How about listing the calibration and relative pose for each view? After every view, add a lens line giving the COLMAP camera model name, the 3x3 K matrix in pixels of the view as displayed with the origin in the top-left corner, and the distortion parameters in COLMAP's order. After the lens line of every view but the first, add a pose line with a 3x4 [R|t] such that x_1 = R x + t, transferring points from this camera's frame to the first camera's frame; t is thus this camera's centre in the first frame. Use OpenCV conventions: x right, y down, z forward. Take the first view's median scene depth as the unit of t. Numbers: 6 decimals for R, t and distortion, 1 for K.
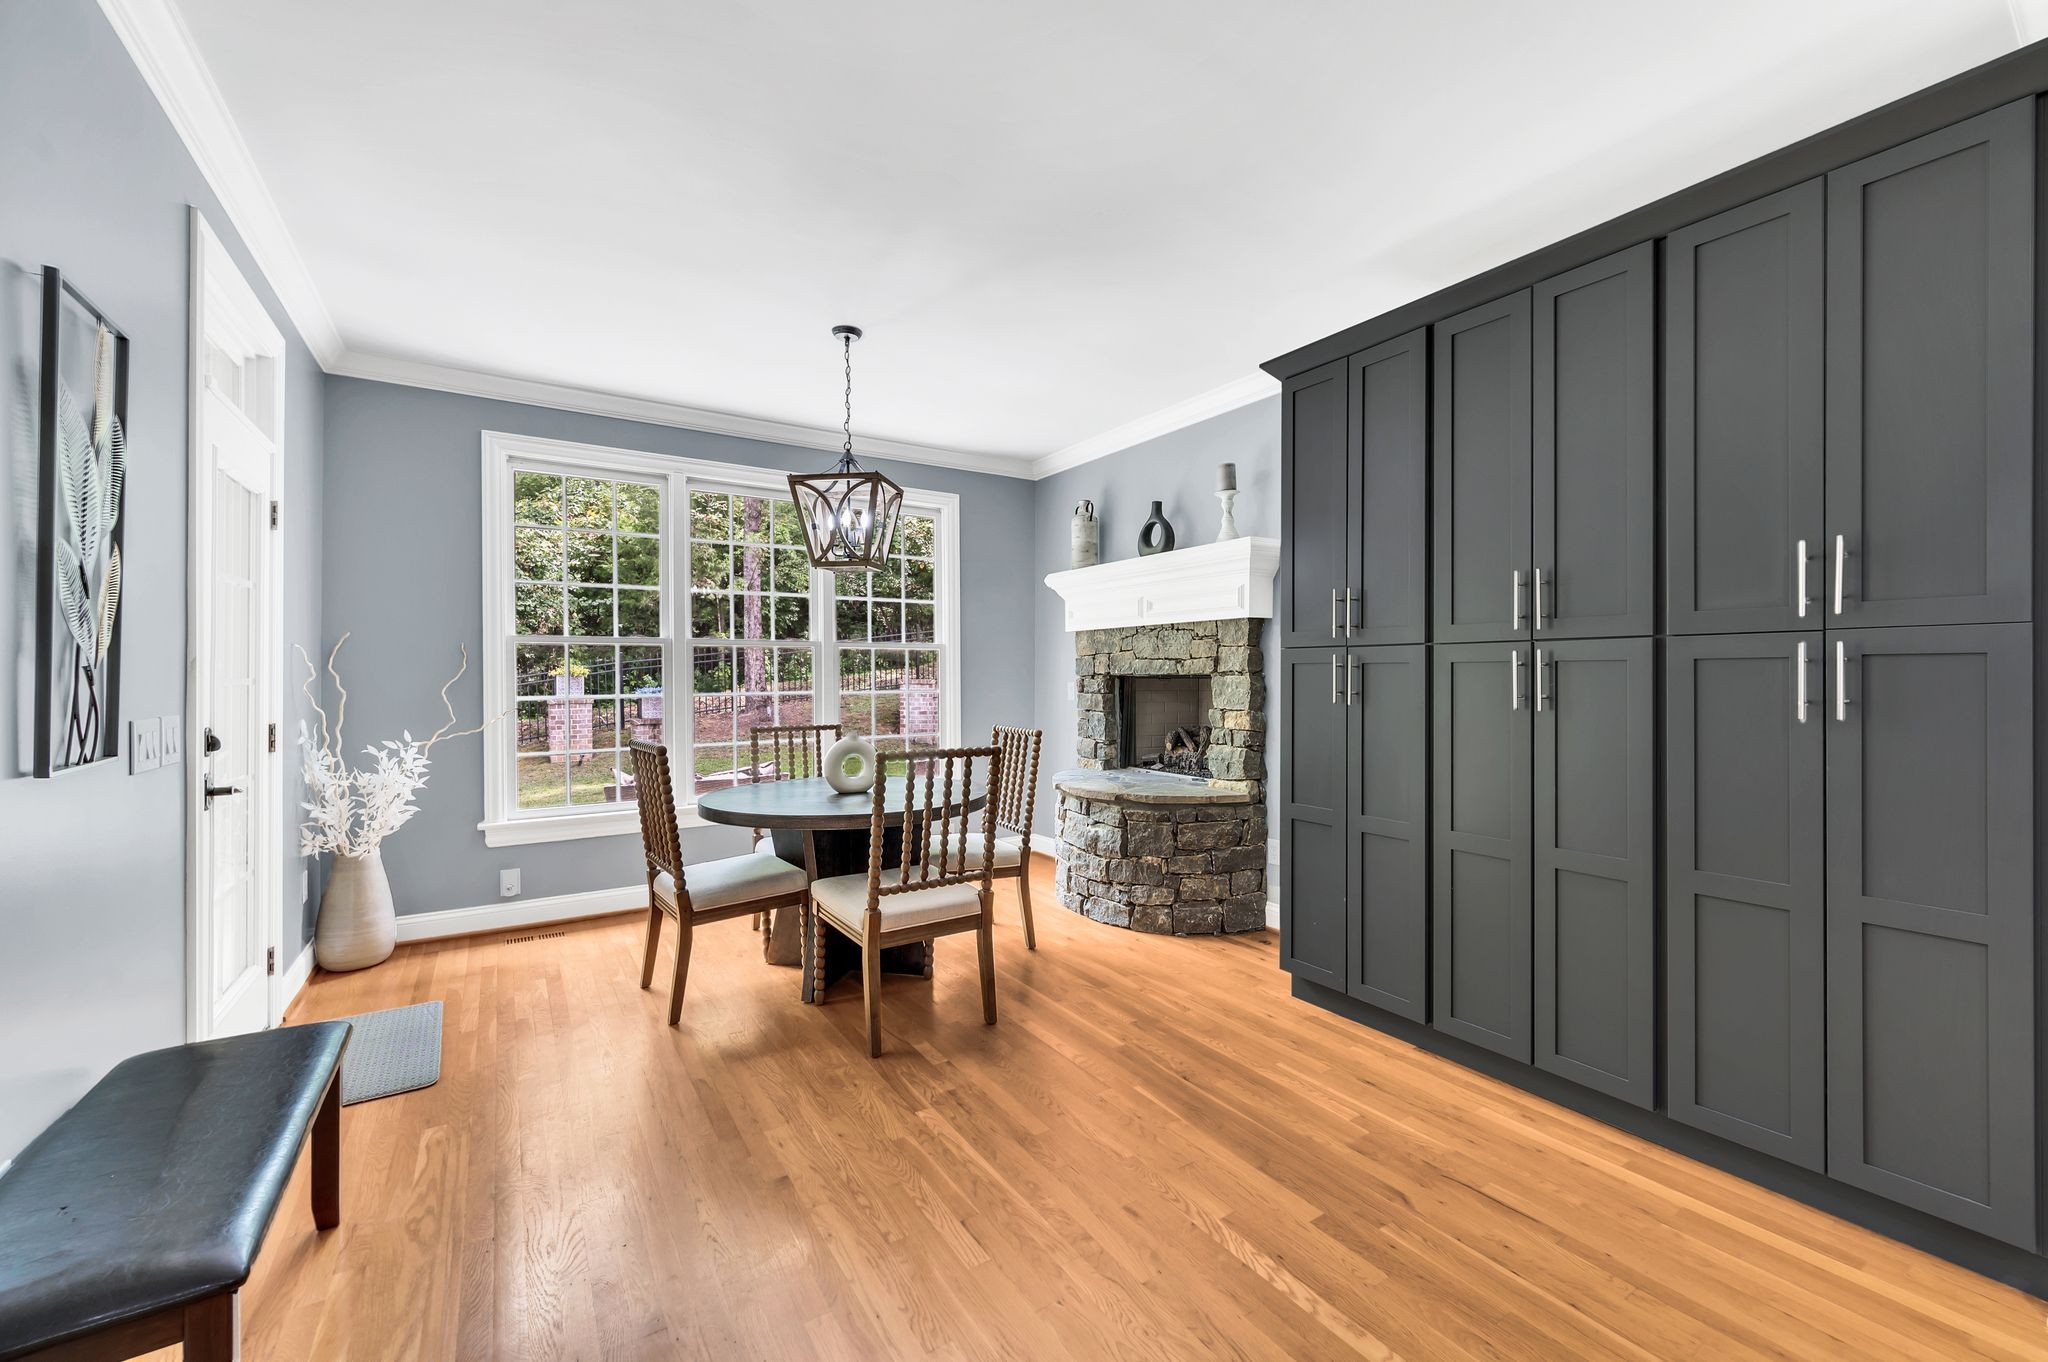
lens RADIAL K [[814.4, 0, 1025.3], [0, 814.4, 674.6], [0, 0, 1]] dist [-0.000383, 0.000037]
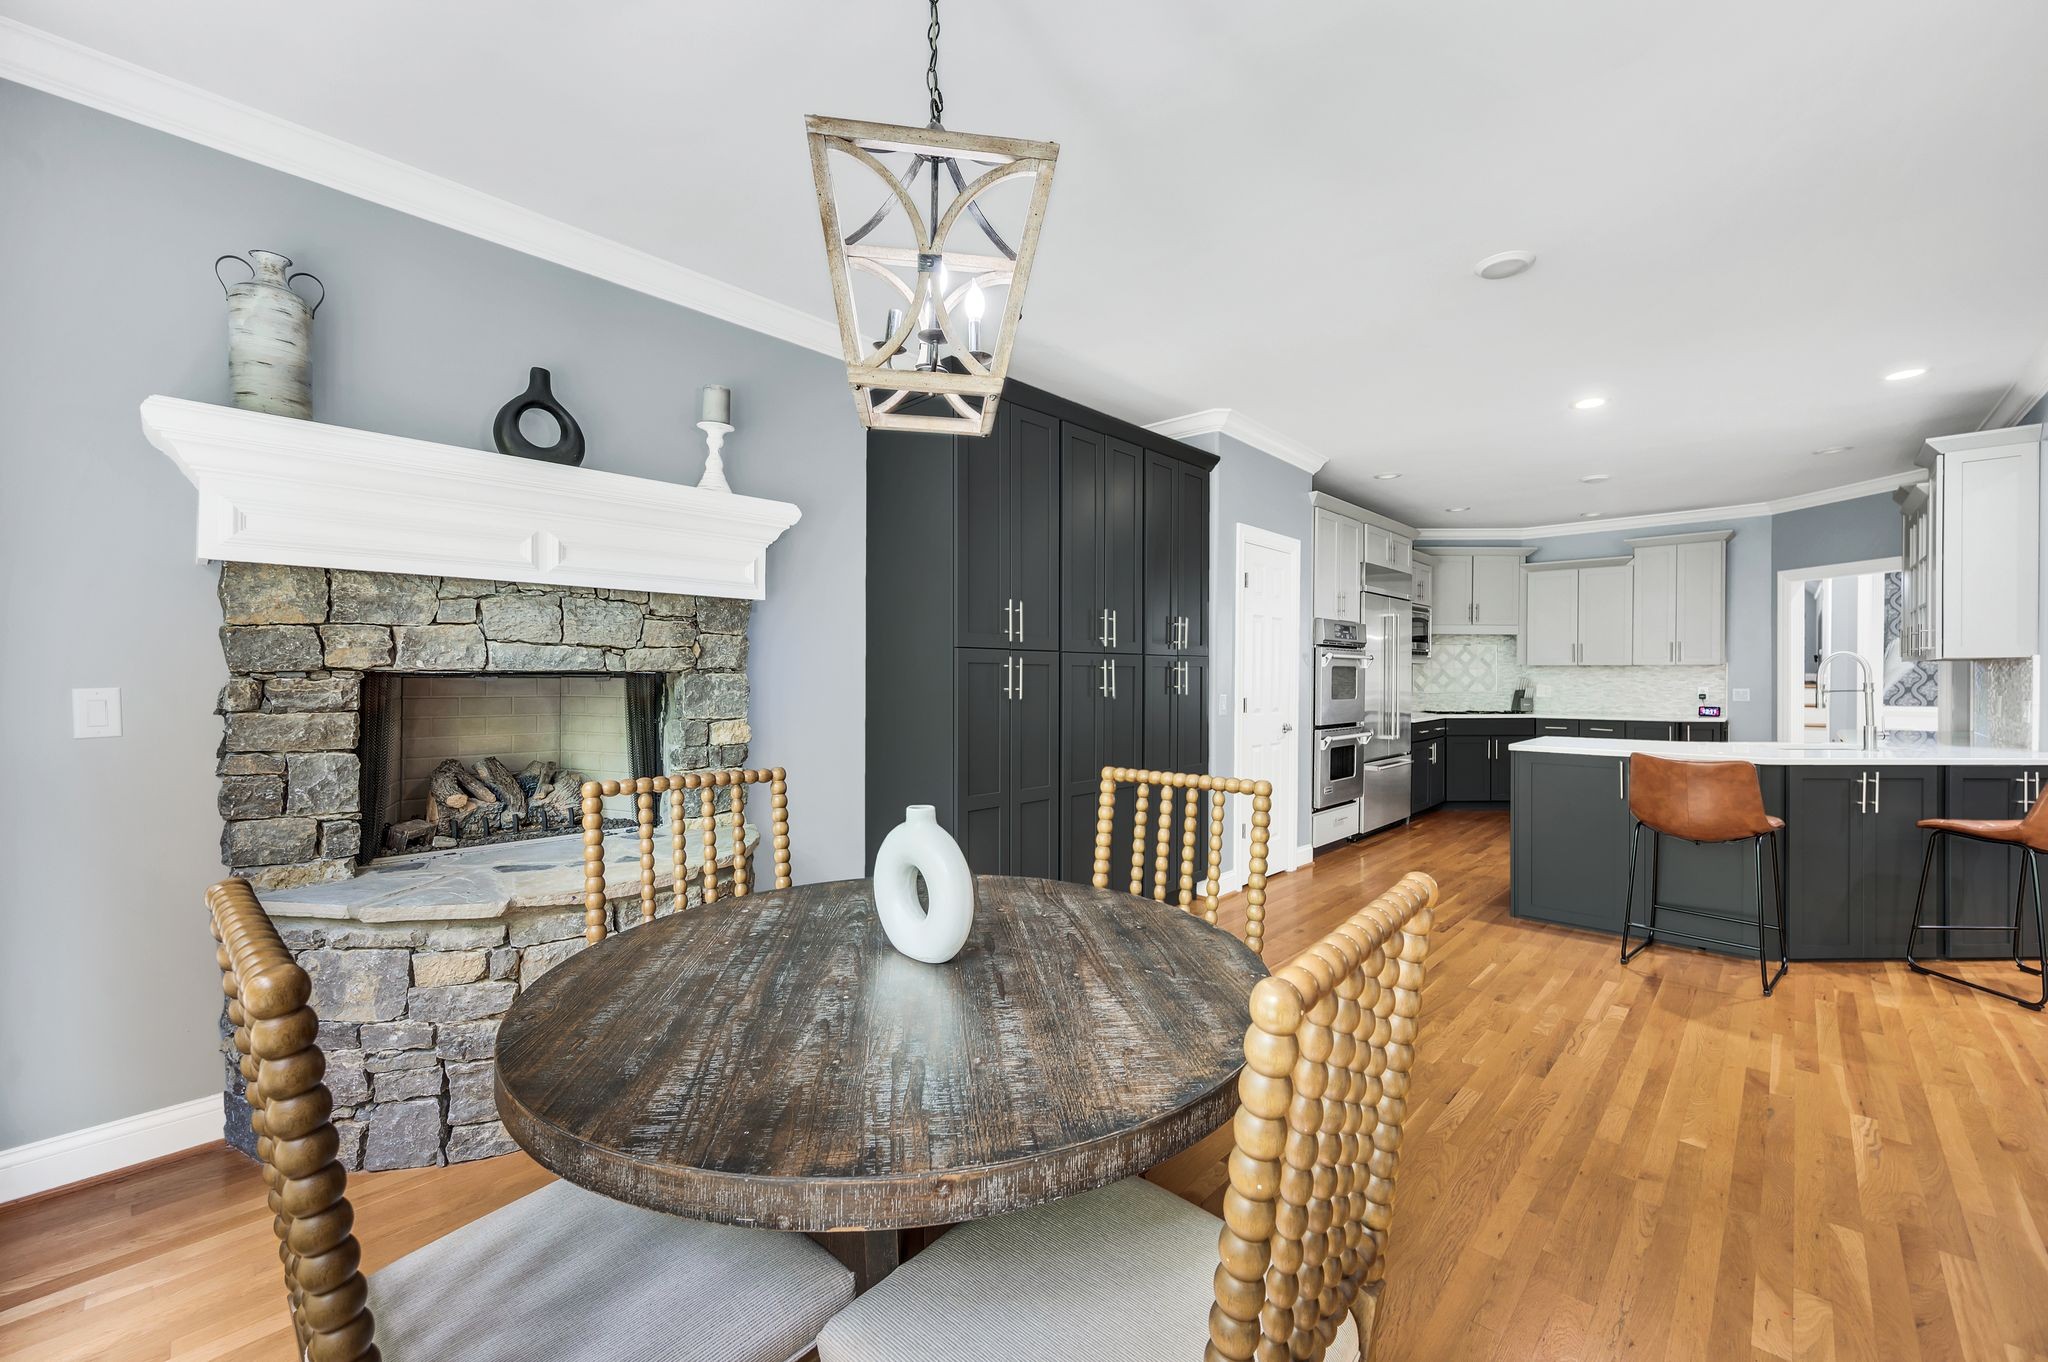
lens RADIAL K [[814.4, 0, 1027.9], [0, 814.4, 675.5], [0, 0, 1]] dist [-0.000383, 0.000037]
pose [[-0.239915, 0.000430, 0.970794, -0.511939], [-0.002630, 0.999996, -0.001093, 0.003272], [-0.970790, -0.002815, -0.239912, 0.858006]]
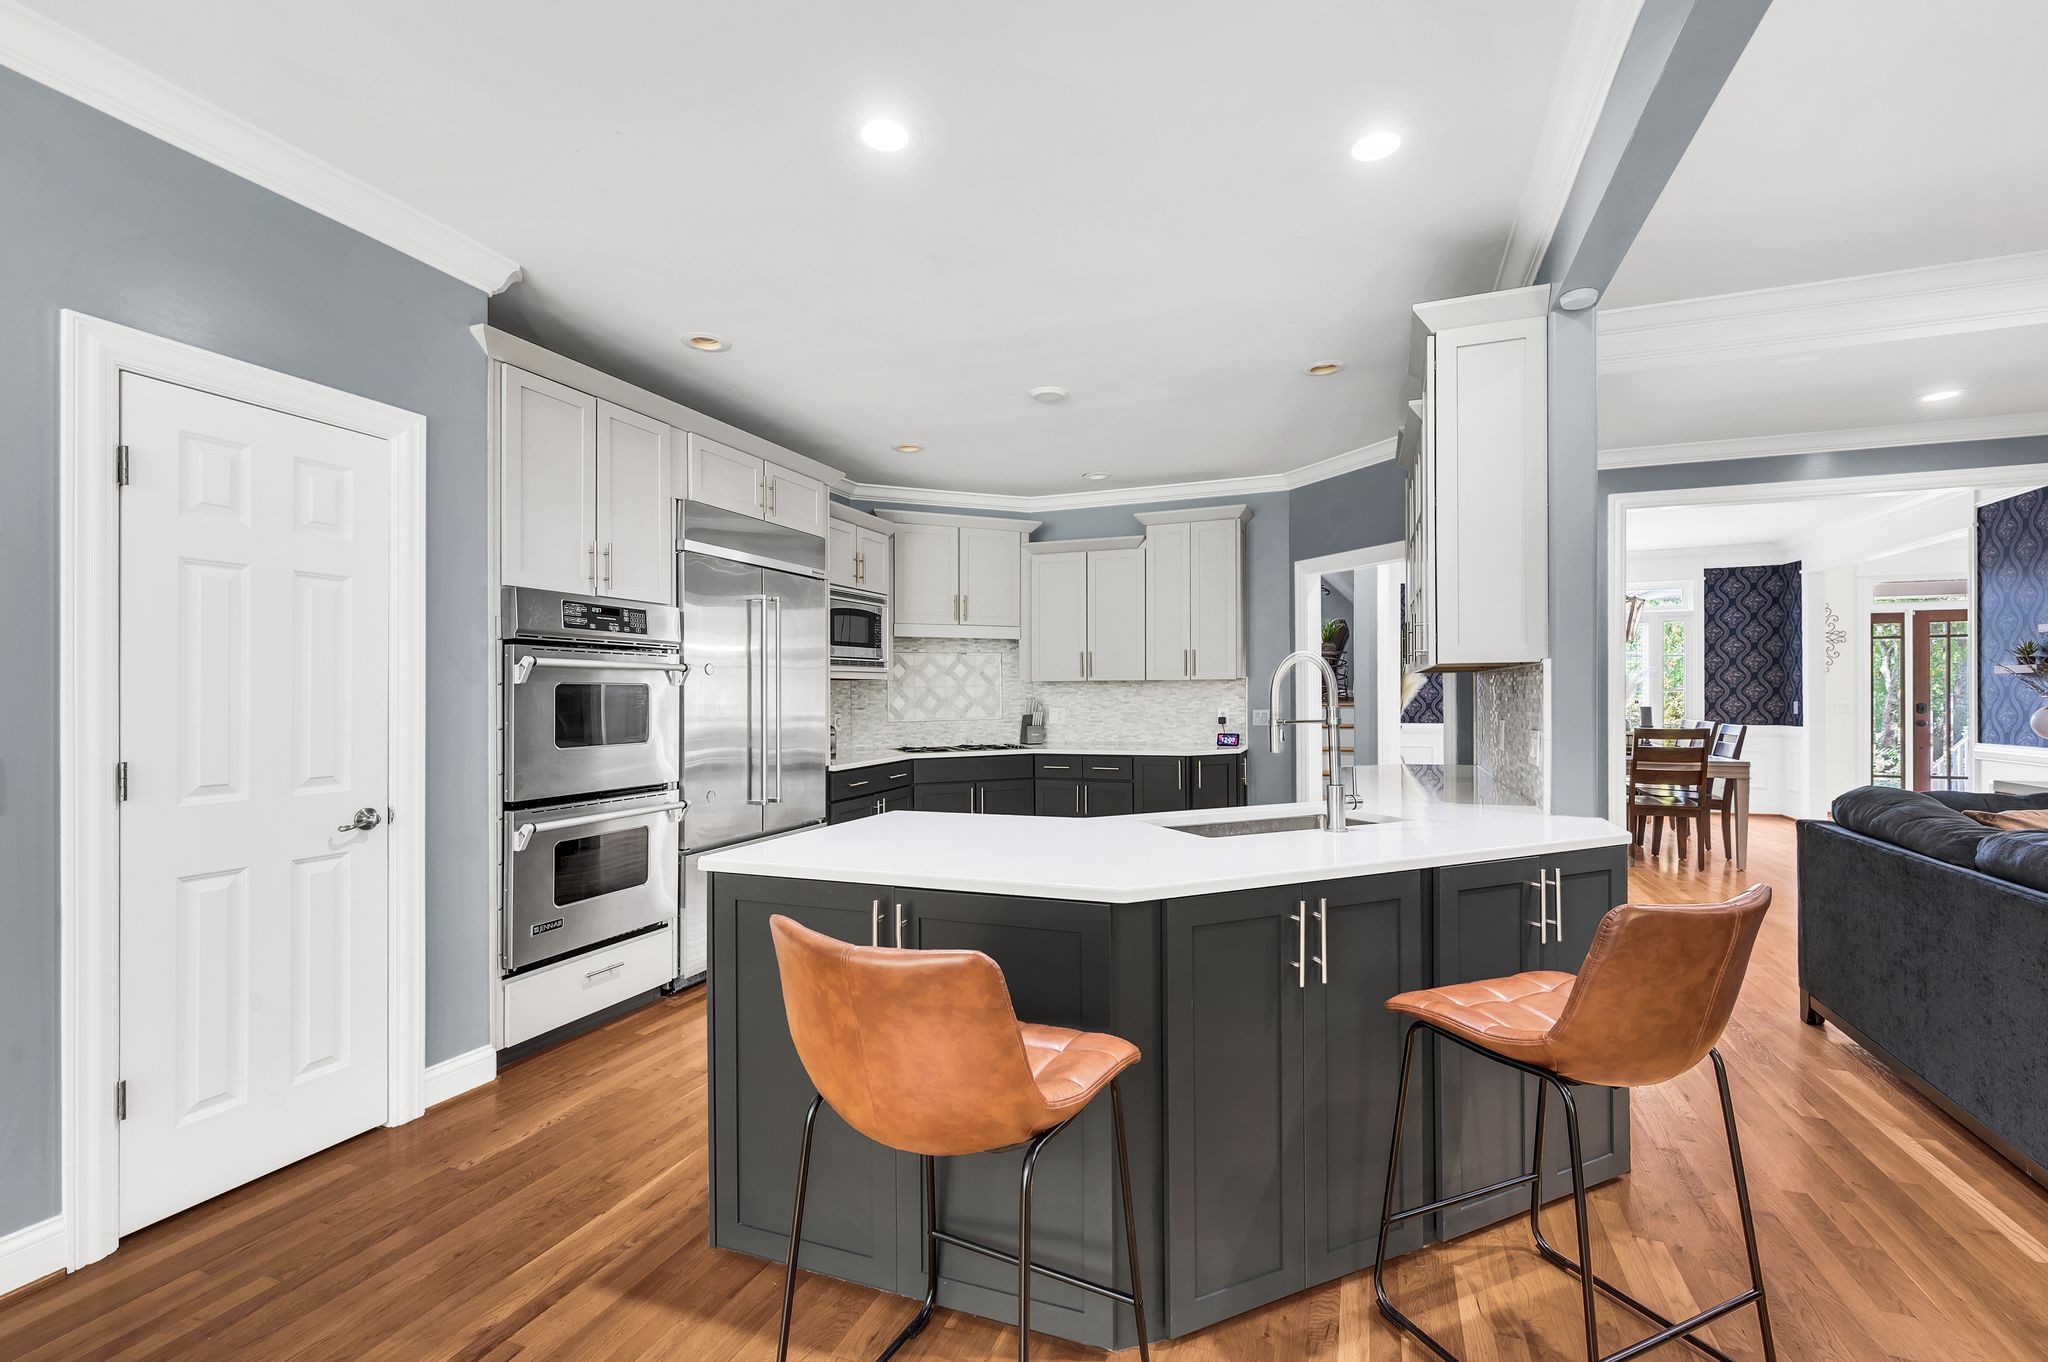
lens RADIAL K [[883.4, 0, 1035.4], [0, 883.4, 697.2], [0, 0, 1]] dist [0.002983, 0.000065]
pose [[-0.593114, 0.003302, 0.805112, -0.178682], [0.007568, 0.999970, 0.001475, -0.000665], [-0.805083, 0.006968, -0.593121, 0.187179]]
